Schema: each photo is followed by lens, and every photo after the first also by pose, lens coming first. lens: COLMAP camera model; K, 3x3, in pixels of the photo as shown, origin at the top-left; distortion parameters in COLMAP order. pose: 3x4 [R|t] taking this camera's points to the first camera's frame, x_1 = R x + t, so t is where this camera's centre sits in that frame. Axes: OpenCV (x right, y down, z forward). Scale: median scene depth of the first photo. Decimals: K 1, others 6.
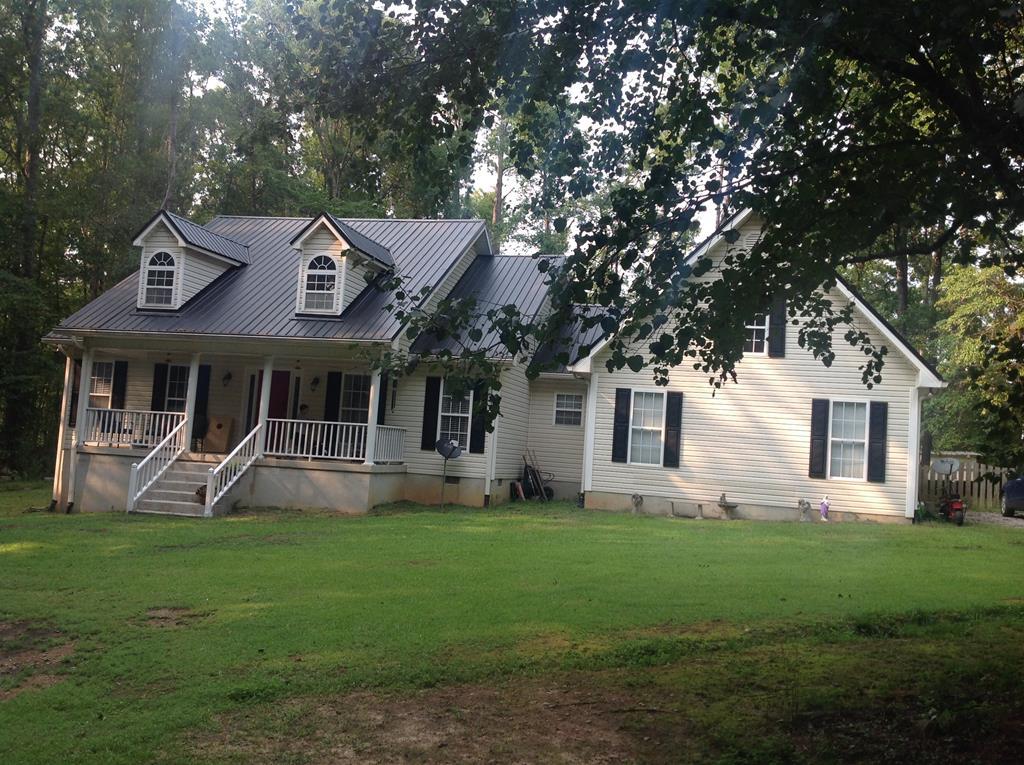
lens RADIAL K [[965.5, 0, 509.8], [0, 965.5, 391.1], [0, 0, 1]] dist [0.182382, -0.353216]
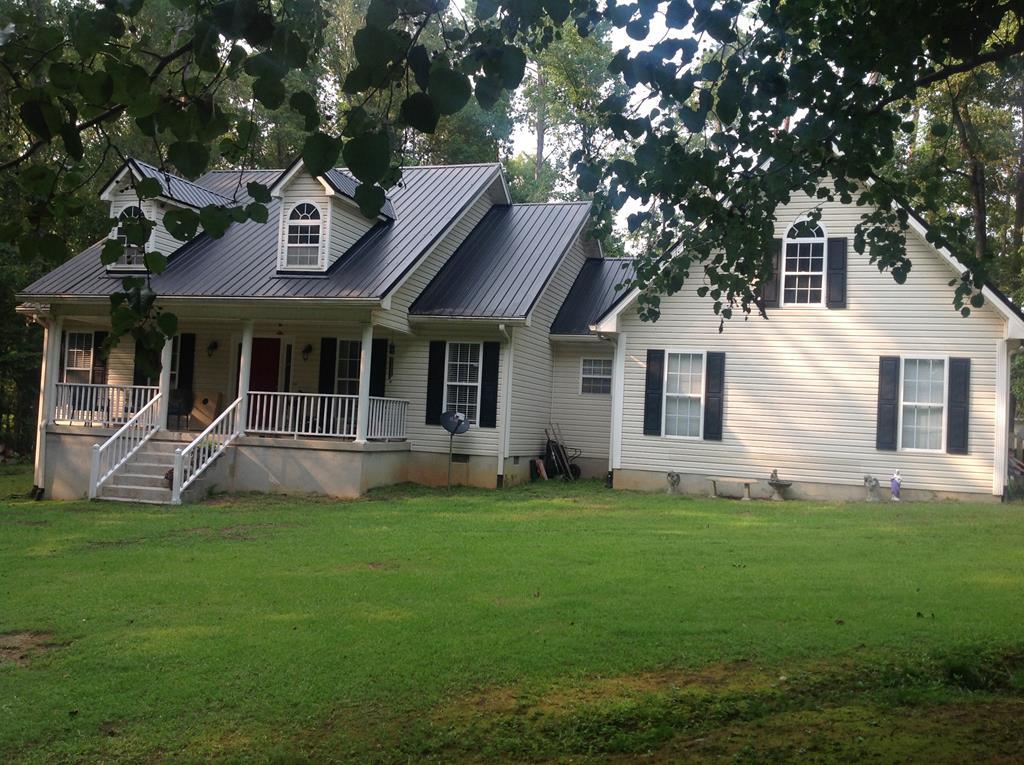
lens RADIAL K [[984.0, 0, 512.0], [0, 984.0, 382.5], [0, 0, 1]] dist [0.175059, -0.370740]
pose [[0.998403, -0.017840, -0.053603, 0.037224], [0.018799, 0.999671, 0.017433, 0.008987], [0.053274, -0.018413, 0.998410, 0.117727]]
